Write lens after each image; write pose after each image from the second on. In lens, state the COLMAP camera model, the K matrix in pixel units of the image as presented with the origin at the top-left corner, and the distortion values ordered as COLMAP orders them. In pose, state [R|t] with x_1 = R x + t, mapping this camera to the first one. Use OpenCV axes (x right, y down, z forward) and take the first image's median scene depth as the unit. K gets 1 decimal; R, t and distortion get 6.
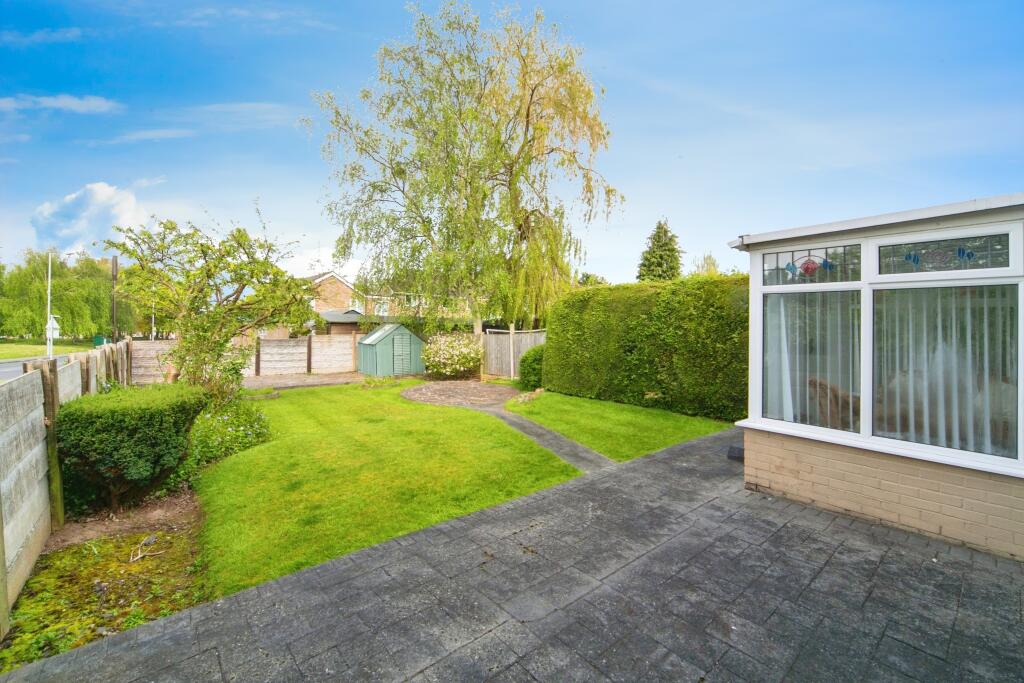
lens RADIAL K [[418.2, 0, 512.0], [0, 418.2, 341.5], [0, 0, 1]] dist [0.000486, 0.000017]
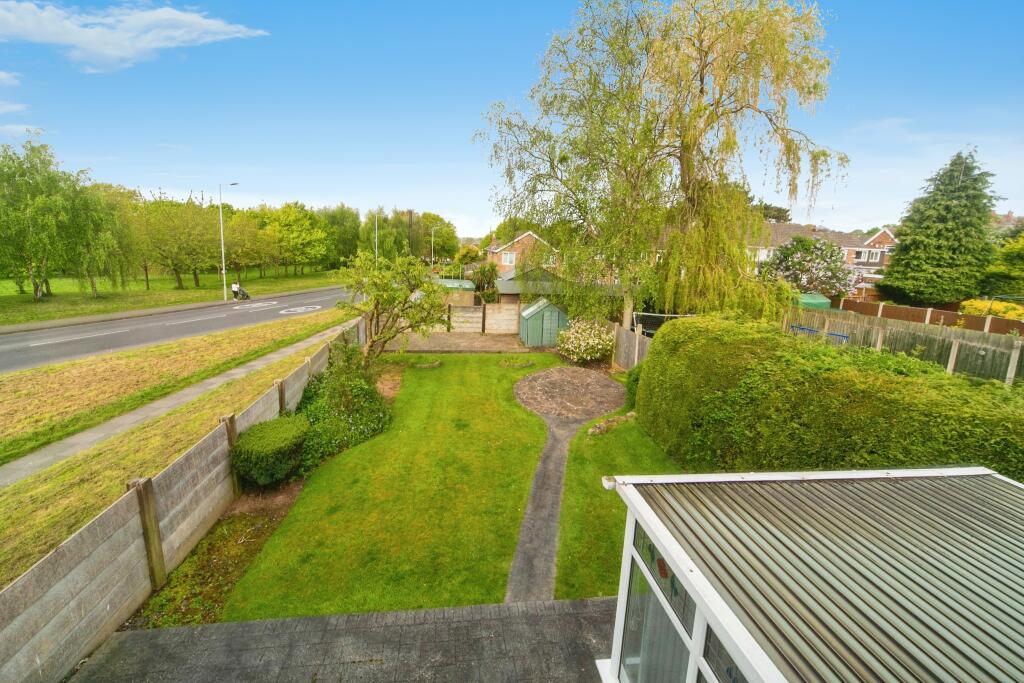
lens RADIAL K [[384.5, 0, 511.1], [0, 384.5, 302.2], [0, 0, 1]] dist [0.002670, 0.000210]
pose [[0.830532, 0.124640, -0.542846, 0.236694], [-0.046104, 0.986679, 0.156008, -0.224408], [0.555060, -0.104542, 0.825215, 0.089896]]
